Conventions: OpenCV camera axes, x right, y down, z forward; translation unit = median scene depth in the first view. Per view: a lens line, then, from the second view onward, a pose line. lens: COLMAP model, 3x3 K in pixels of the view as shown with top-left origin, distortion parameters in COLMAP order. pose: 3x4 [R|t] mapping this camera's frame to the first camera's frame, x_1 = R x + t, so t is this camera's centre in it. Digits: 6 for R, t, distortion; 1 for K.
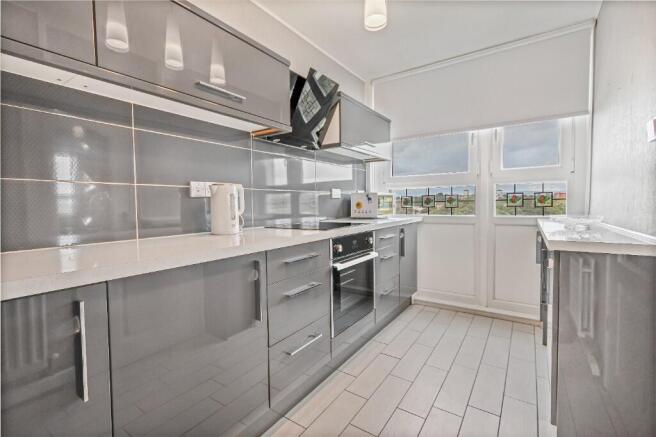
lens RADIAL K [[298.6, 0, 326.7], [0, 298.6, 215.3], [0, 0, 1]] dist [0.003077, 0.000173]
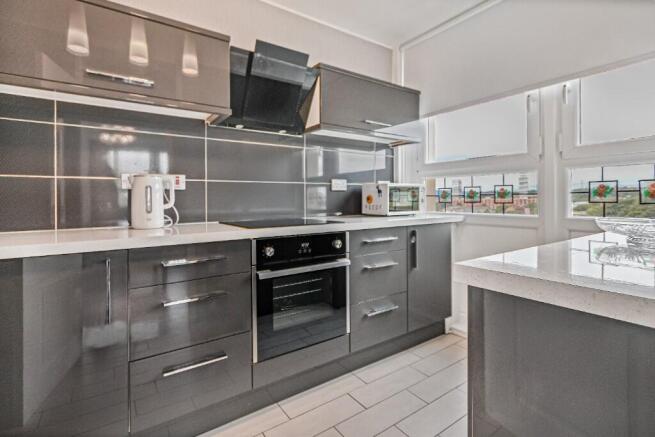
lens RADIAL K [[307.7, 0, 324.0], [0, 307.7, 200.3], [0, 0, 1]] dist [-0.001723, -0.000979]
pose [[0.927096, 0.008397, -0.374729, 0.364357], [-0.019538, 0.999473, -0.025942, -0.007726], [0.374314, 0.031372, 0.926771, 0.209342]]
